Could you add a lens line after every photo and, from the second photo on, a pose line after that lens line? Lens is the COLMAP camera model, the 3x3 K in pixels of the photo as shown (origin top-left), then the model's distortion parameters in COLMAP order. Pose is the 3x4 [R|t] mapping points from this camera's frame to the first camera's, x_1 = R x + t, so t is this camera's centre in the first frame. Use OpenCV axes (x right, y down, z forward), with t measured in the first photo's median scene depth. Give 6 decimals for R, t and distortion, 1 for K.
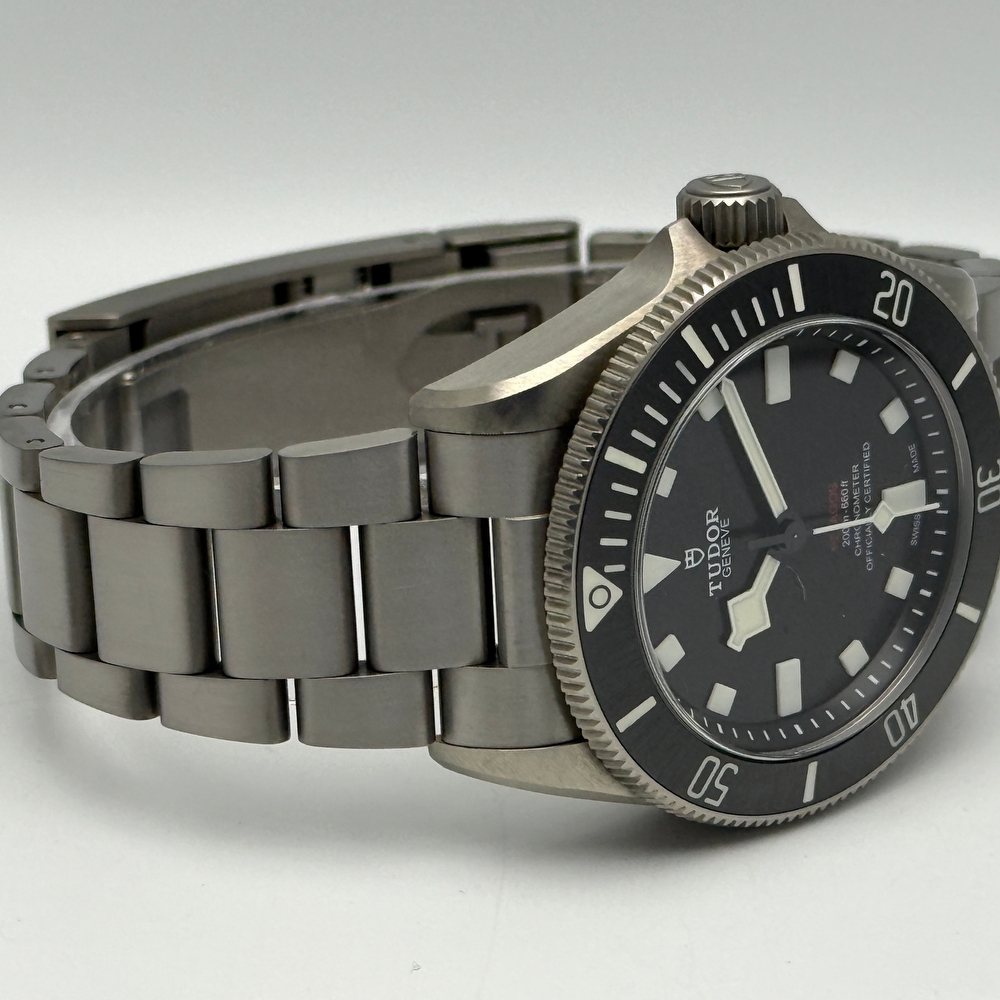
lens RADIAL K [[4122.7, 0, 500.0], [0, 4122.7, 500.0], [0, 0, 1]] dist [0.307492, 0.775460]
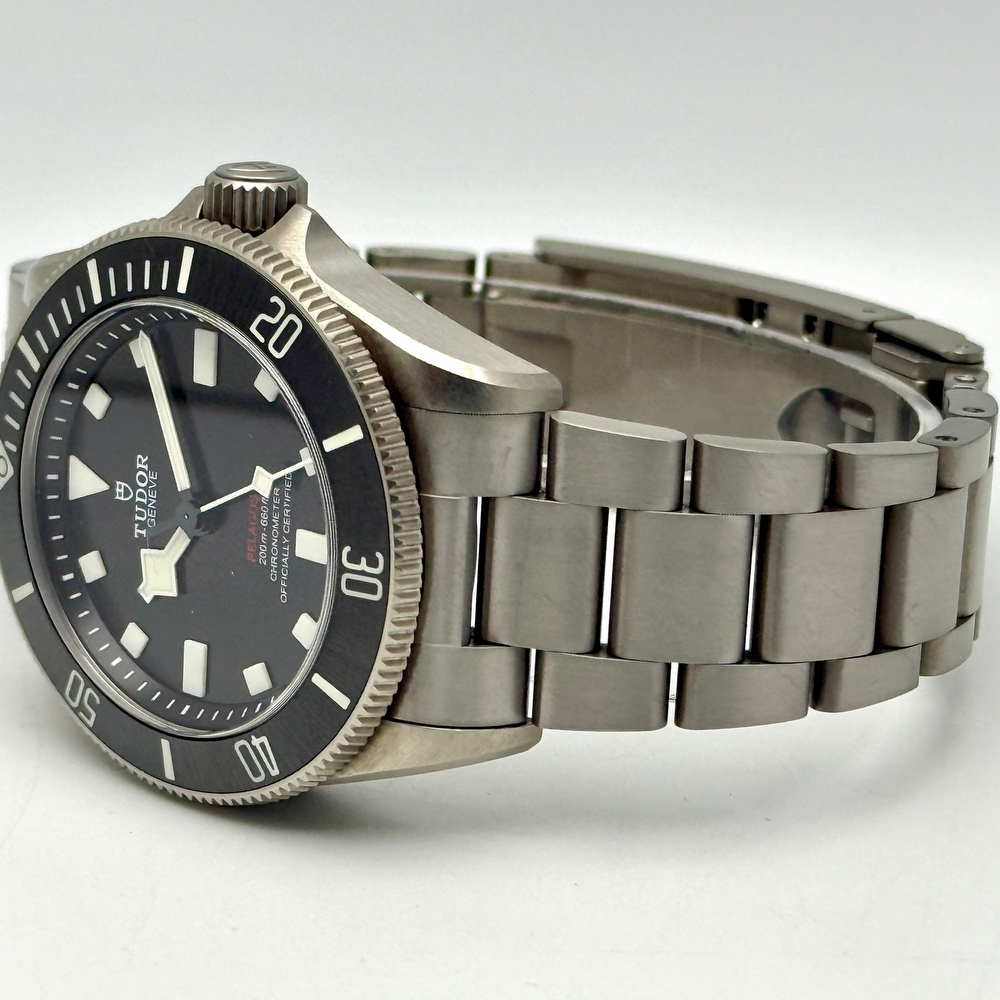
lens RADIAL K [[4122.7, 0, 500.0], [0, 4122.7, 500.0], [0, 0, 1]] dist [0.307492, 0.775460]
pose [[0.194452, 0.306094, -0.931931, 1.036786], [-0.335660, 0.913474, 0.229994, -0.255725], [0.921695, 0.268089, 0.280370, 0.787616]]
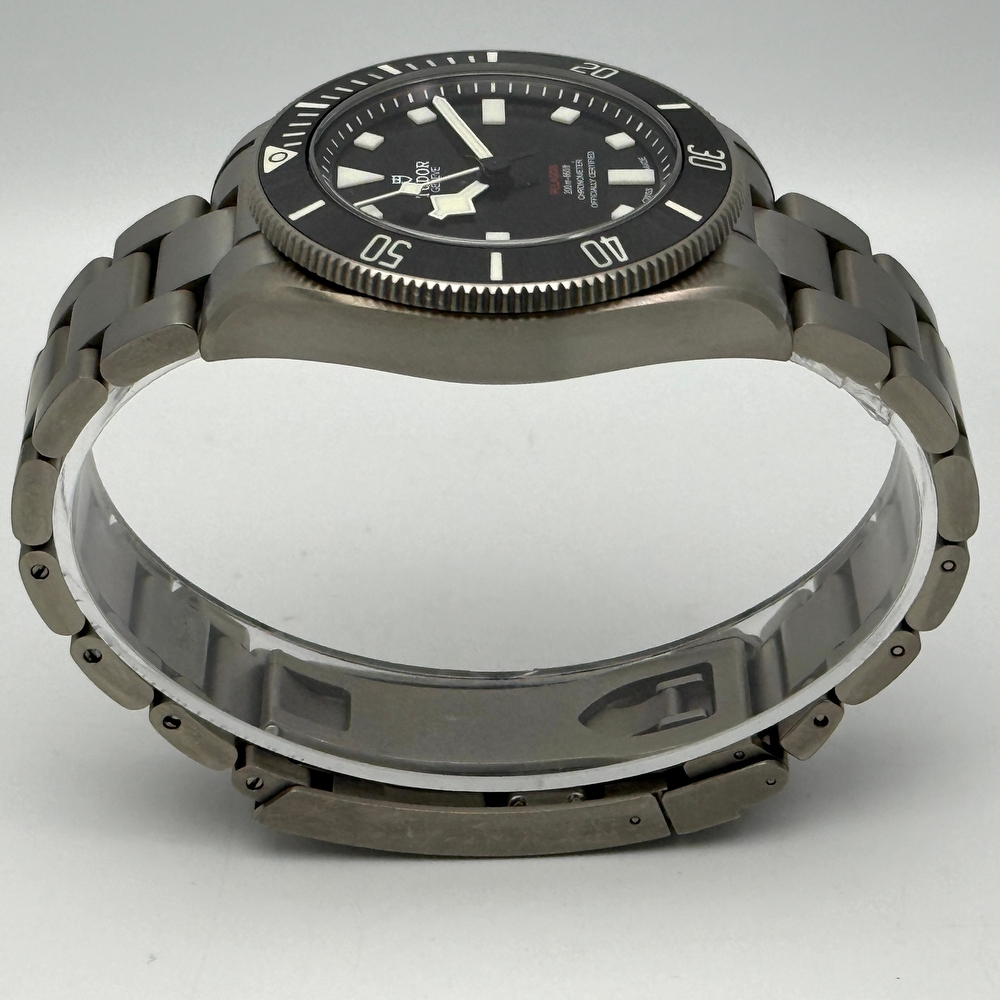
lens RADIAL K [[4122.7, 0, 500.0], [0, 4122.7, 500.0], [0, 0, 1]] dist [0.307492, 0.775460]
pose [[0.791222, -0.481706, -0.376733, 0.482176], [-0.195920, 0.383903, -0.902349, 1.140243], [0.579296, 0.787768, 0.209377, 0.828168]]
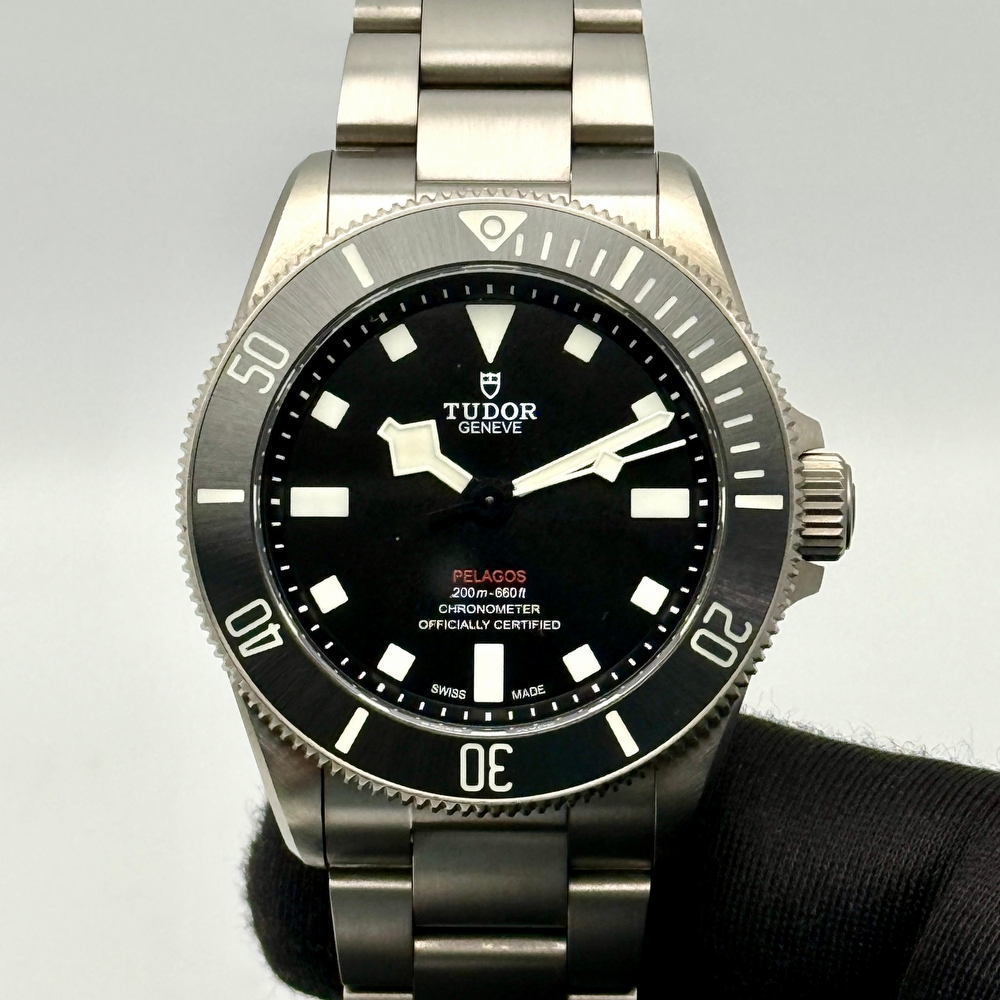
lens RADIAL K [[4122.7, 0, 500.0], [0, 4122.7, 500.0], [0, 0, 1]] dist [0.307492, 0.775460]
pose [[-0.068520, 0.755788, -0.651221, 0.697785], [-0.959930, -0.227740, -0.163307, 0.163647], [-0.271734, 0.613937, 0.741109, 0.289939]]
